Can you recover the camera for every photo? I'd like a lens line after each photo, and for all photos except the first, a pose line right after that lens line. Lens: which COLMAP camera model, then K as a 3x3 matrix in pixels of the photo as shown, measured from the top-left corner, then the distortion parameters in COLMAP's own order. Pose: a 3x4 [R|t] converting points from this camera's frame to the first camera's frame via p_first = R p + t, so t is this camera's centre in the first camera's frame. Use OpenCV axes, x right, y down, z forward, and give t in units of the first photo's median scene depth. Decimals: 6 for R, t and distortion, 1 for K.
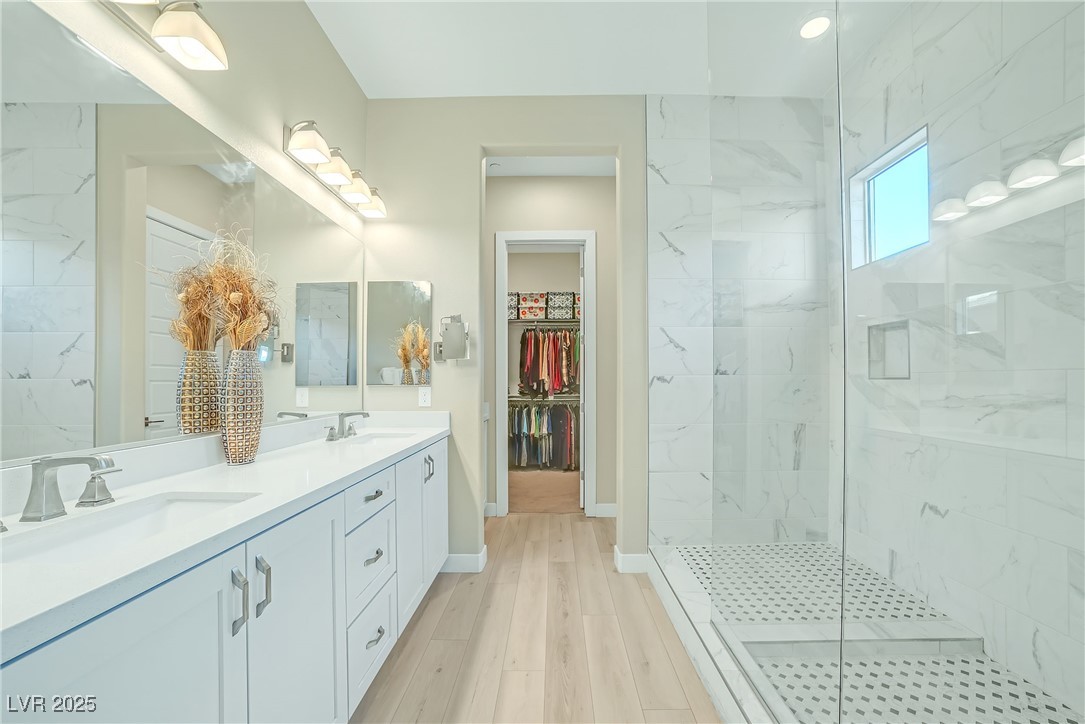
lens RADIAL K [[461.4, 0, 545.4], [0, 461.4, 365.0], [0, 0, 1]] dist [-0.068138, 0.021166]
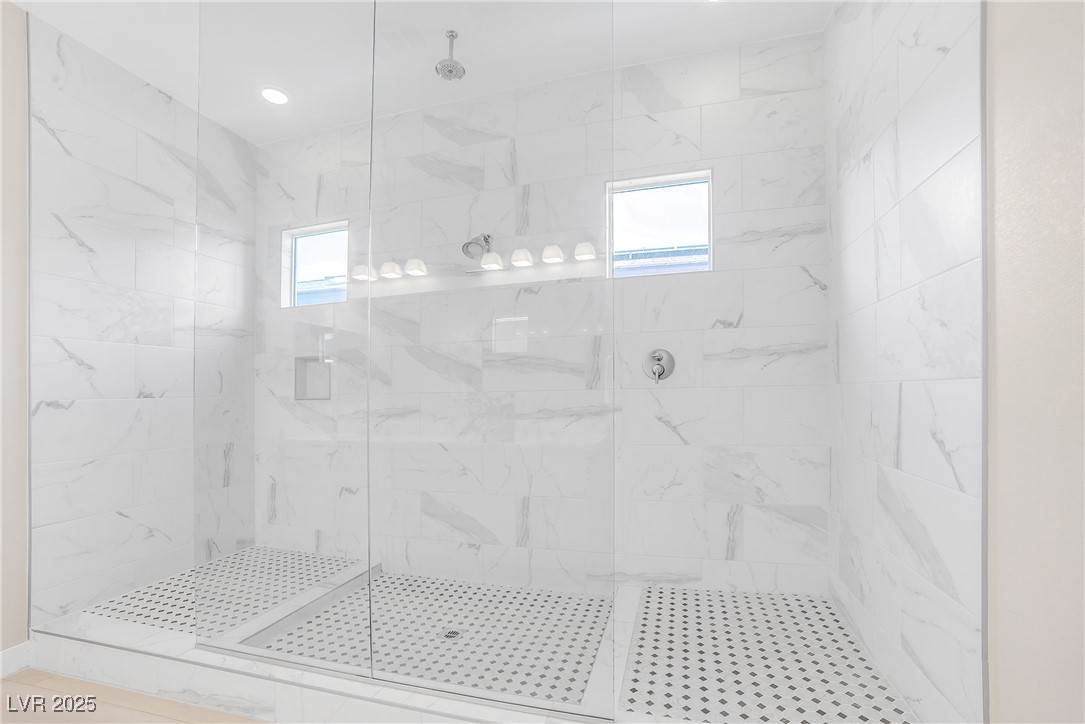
lens RADIAL K [[471.9, 0, 545.1], [0, 471.9, 388.0], [0, 0, 1]] dist [-0.000301, 0.000098]
pose [[0.271269, 0.005095, 0.962490, -0.317005], [-0.016351, 0.999866, -0.000684, -0.010989], [-0.962365, -0.015552, 0.271316, -0.018735]]
